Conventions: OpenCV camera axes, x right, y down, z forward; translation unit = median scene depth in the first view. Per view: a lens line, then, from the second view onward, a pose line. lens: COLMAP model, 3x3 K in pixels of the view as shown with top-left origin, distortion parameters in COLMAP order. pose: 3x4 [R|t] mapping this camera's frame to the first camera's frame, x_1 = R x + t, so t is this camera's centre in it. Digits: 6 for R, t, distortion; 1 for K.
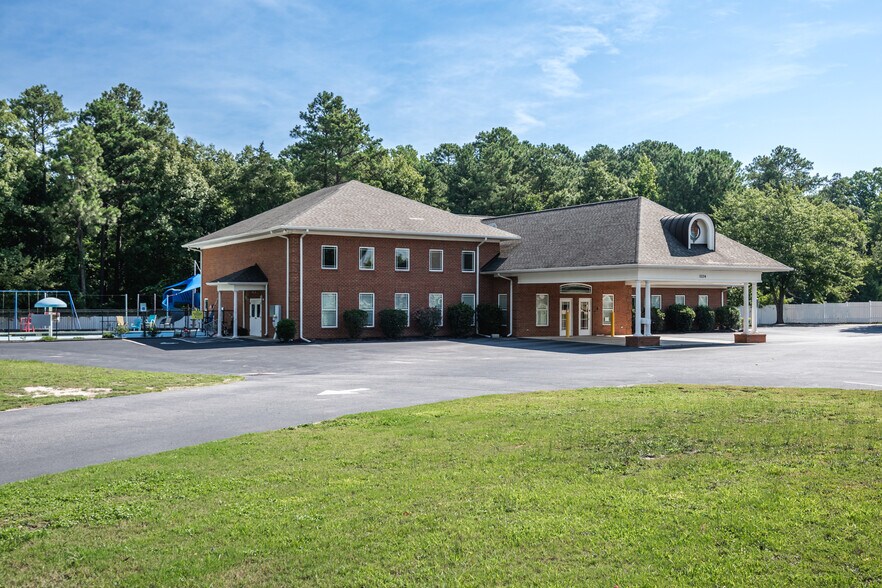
lens RADIAL K [[865.3, 0, 441.0], [0, 865.3, 294.0], [0, 0, 1]] dist [0.062372, -0.001750]
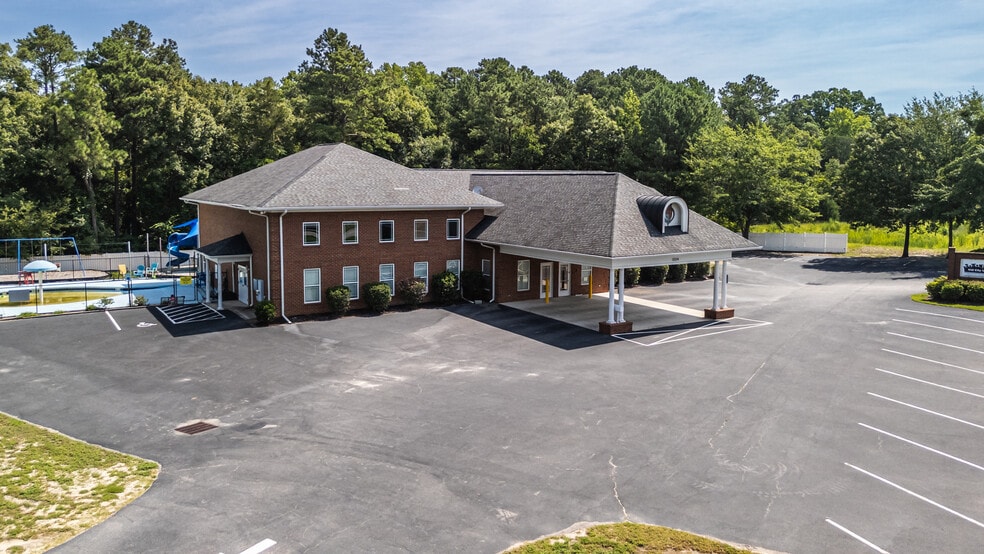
lens RADIAL K [[731.1, 0, 491.7], [0, 731.1, 245.5], [0, 0, 1]] dist [0.087223, -0.095909]
pose [[0.999062, -0.000090, 0.043304, 0.034122], [-0.004124, 0.995256, 0.097206, -0.087898], [-0.043107, -0.097293, 0.994322, 0.109000]]
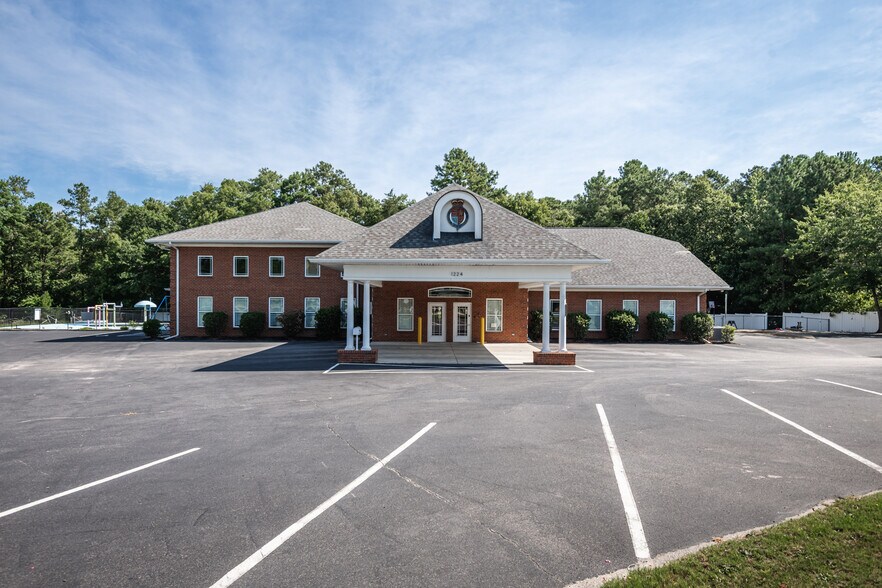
lens RADIAL K [[573.6, 0, 438.1], [0, 573.6, 323.0], [0, 0, 1]] dist [-0.003496, -0.001199]
pose [[0.857940, 0.018339, -0.513423, 0.410281], [-0.005216, 0.999622, 0.026990, 0.009016], [0.513724, -0.020478, 0.857711, 0.394564]]
